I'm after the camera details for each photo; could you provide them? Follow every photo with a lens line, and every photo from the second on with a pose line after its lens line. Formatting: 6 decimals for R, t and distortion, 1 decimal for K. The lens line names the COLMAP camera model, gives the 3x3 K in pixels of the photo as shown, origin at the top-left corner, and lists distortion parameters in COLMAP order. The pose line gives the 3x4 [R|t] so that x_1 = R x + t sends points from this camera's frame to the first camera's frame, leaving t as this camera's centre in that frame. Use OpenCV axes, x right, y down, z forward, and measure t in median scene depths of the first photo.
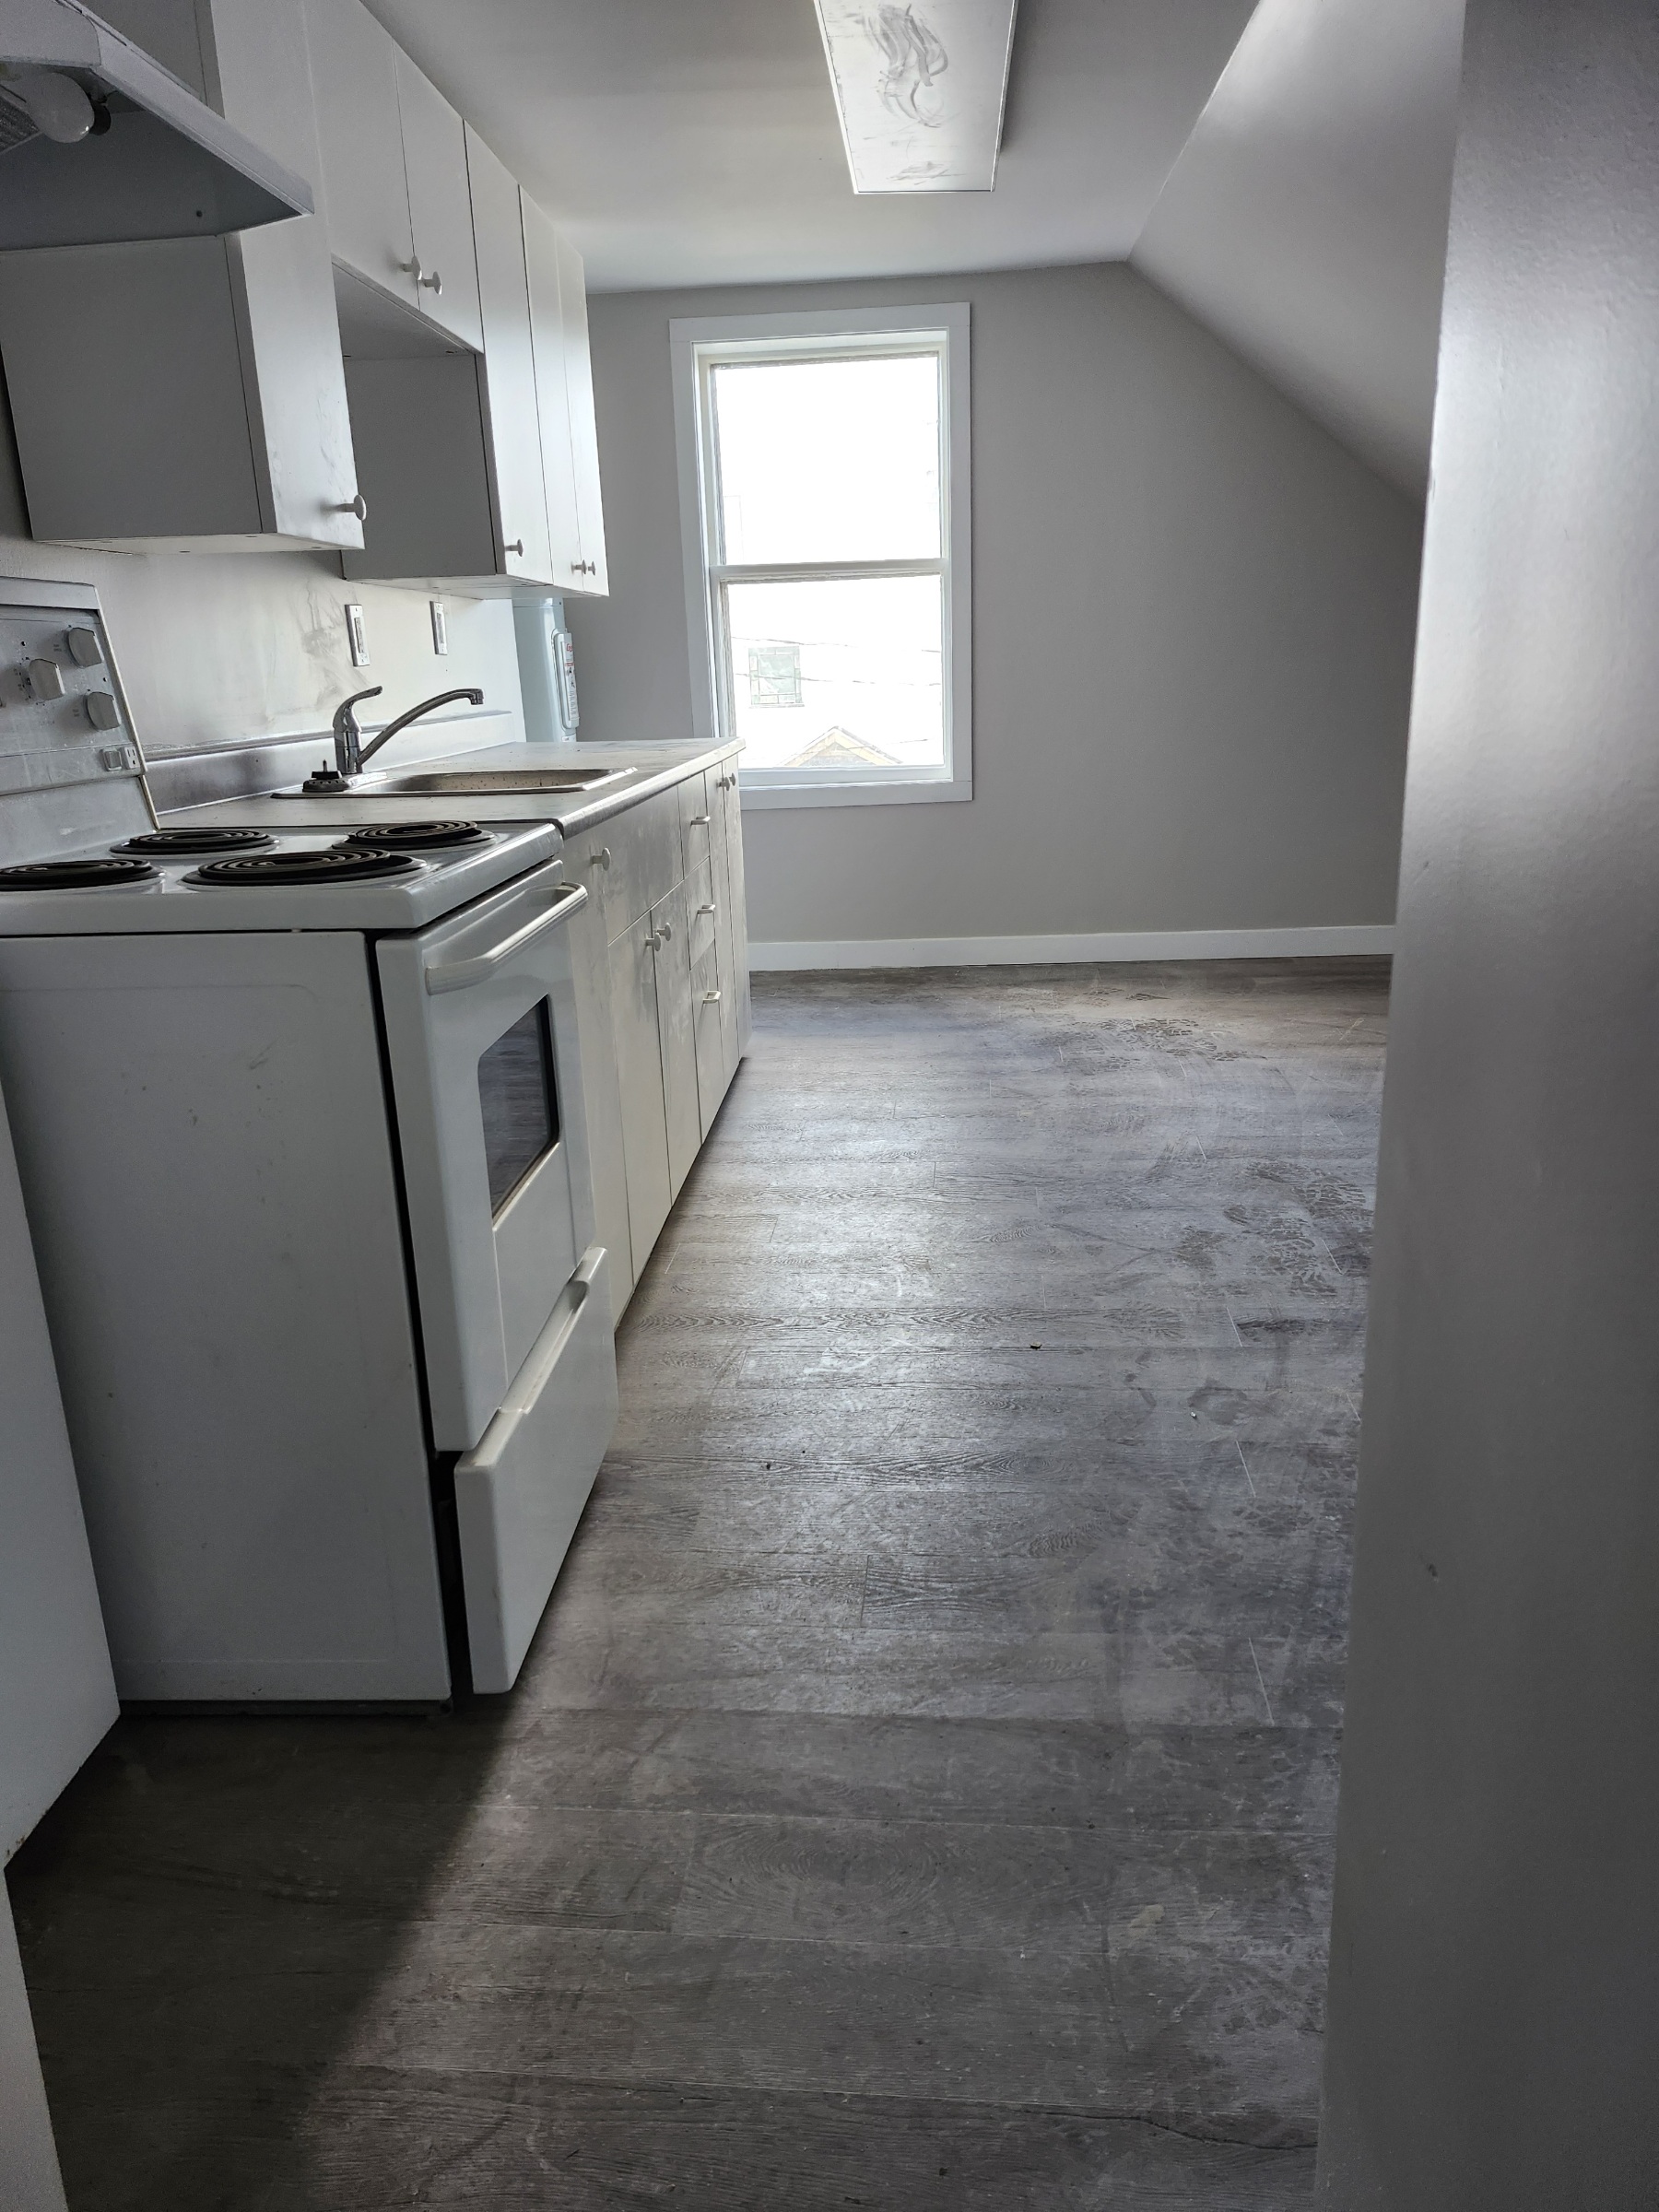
lens RADIAL K [[1507.7, 0, 829.5], [0, 1507.7, 1106.0], [0, 0, 1]] dist [0.087423, -0.125289]
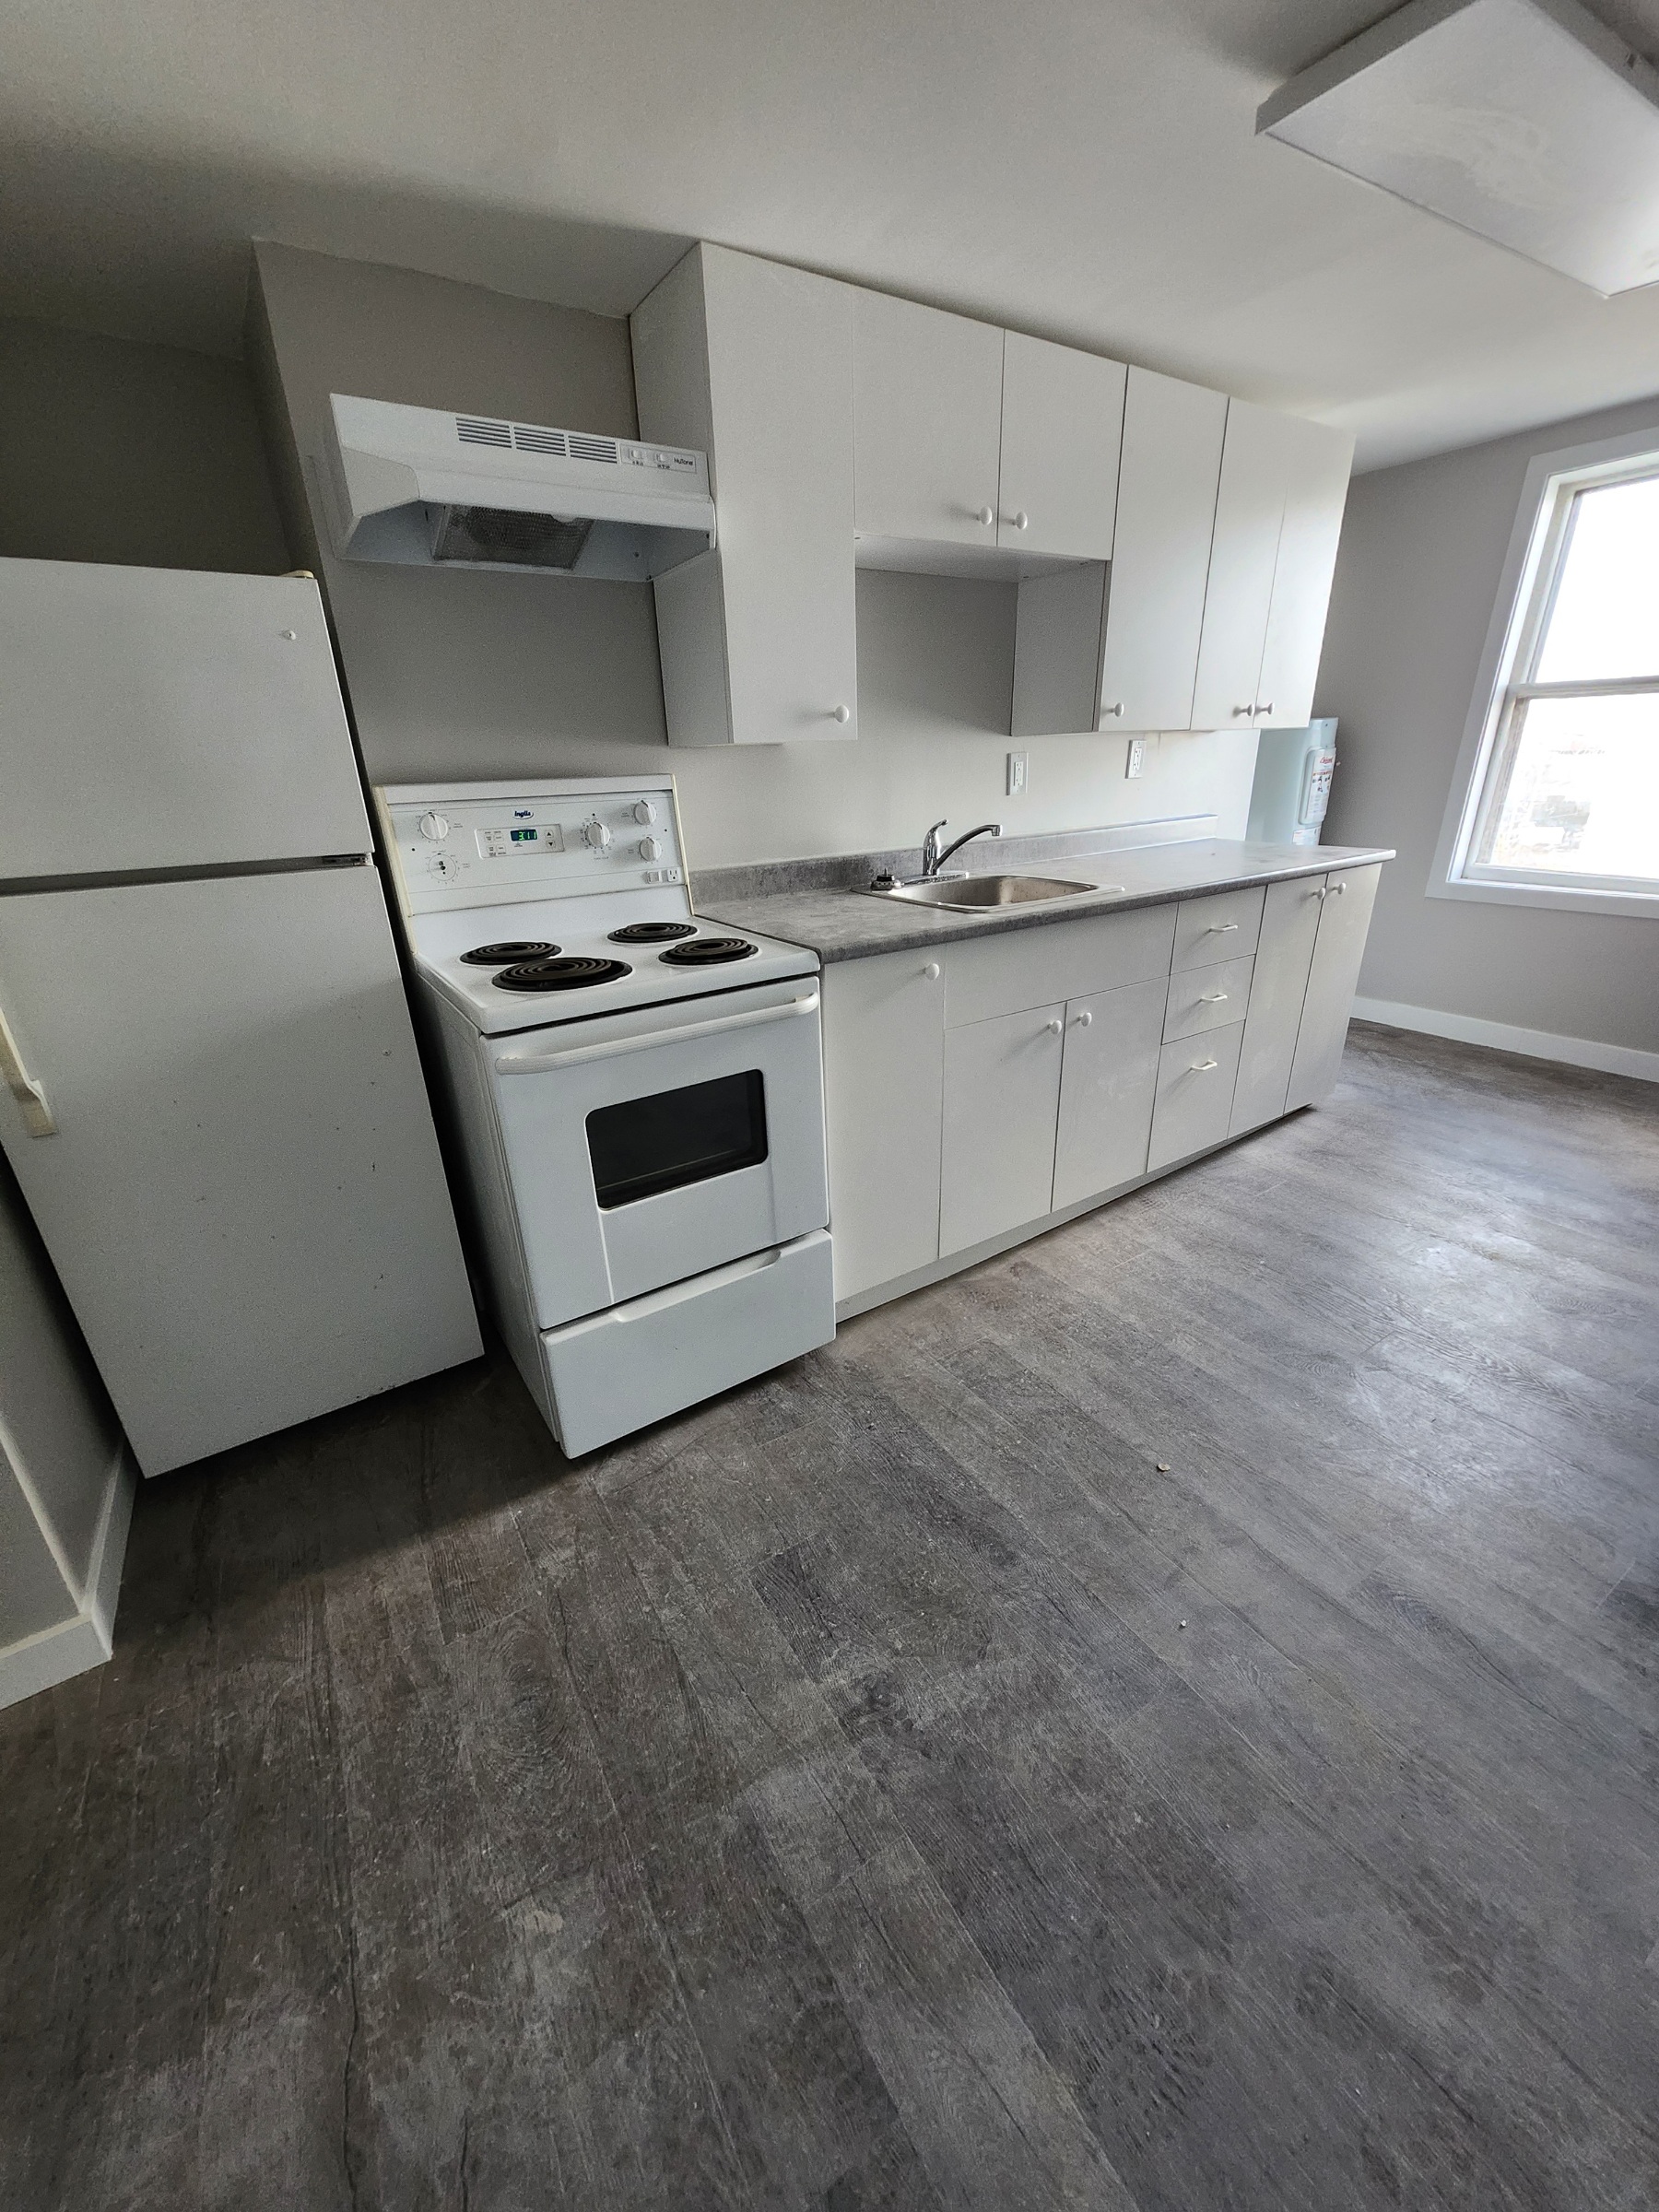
lens RADIAL K [[859.3, 0, 827.6], [0, 859.3, 1114.0], [0, 0, 1]] dist [-0.001522, -0.000379]
pose [[0.600910, 0.318927, -0.732934, 0.482220], [-0.211484, 0.947711, 0.238995, -0.246850], [0.770832, 0.011389, 0.636937, 0.518193]]
